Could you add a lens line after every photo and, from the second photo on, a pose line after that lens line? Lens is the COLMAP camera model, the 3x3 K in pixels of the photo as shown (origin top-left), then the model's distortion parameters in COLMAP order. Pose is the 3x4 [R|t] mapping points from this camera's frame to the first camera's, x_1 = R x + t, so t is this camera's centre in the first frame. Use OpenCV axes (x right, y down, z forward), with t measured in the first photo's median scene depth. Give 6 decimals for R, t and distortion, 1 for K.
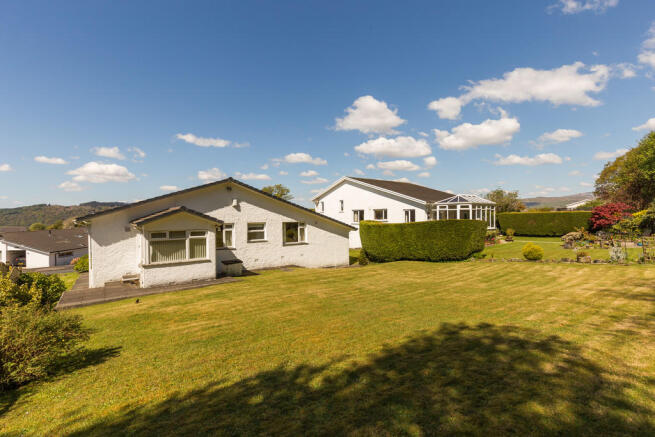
lens RADIAL K [[299.4, 0, 330.1], [0, 299.4, 215.9], [0, 0, 1]] dist [0.005164, 0.000260]
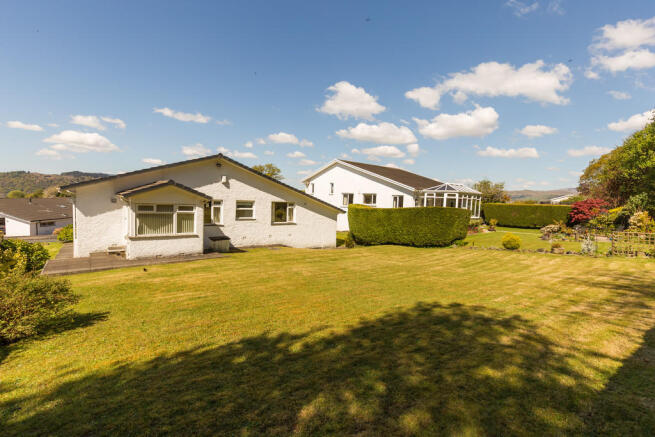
lens RADIAL K [[299.4, 0, 330.6], [0, 299.4, 217.3], [0, 0, 1]] dist [0.005164, 0.000260]
pose [[0.998174, 0.047434, 0.037407, 0.004625], [-0.049658, 0.996905, 0.060945, 0.003682], [-0.034400, -0.062691, 0.997440, -0.014276]]
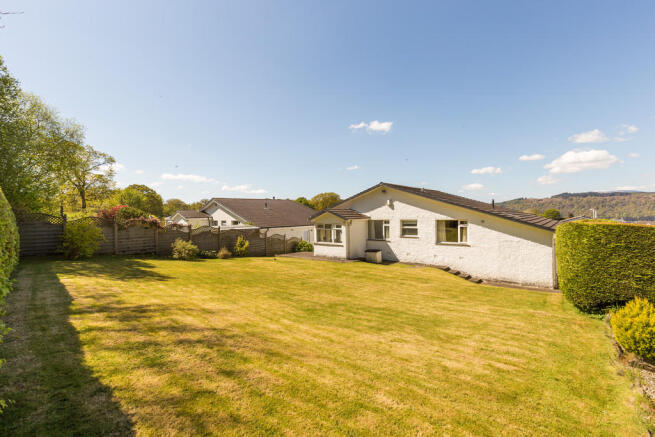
lens RADIAL K [[299.4, 0, 308.4], [0, 299.4, 217.7], [0, 0, 1]] dist [0.005164, 0.000260]
pose [[0.176897, 0.015106, -0.984113, 0.945564], [0.017250, 0.999681, 0.018445, -0.013568], [0.984078, -0.020239, 0.176580, 0.571238]]
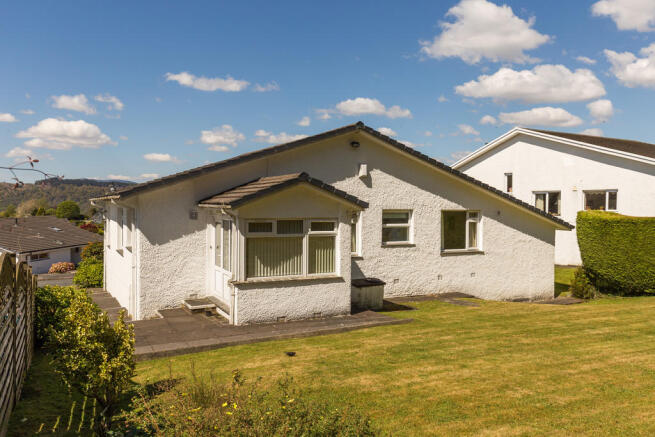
lens RADIAL K [[506.6, 0, 322.5], [0, 506.6, 219.4], [0, 0, 1]] dist [0.008977, -0.009625]
pose [[0.984378, 0.022593, -0.174615, -0.275574], [-0.017888, 0.999435, 0.028470, 0.021125], [0.175159, -0.024902, 0.984225, 0.126277]]
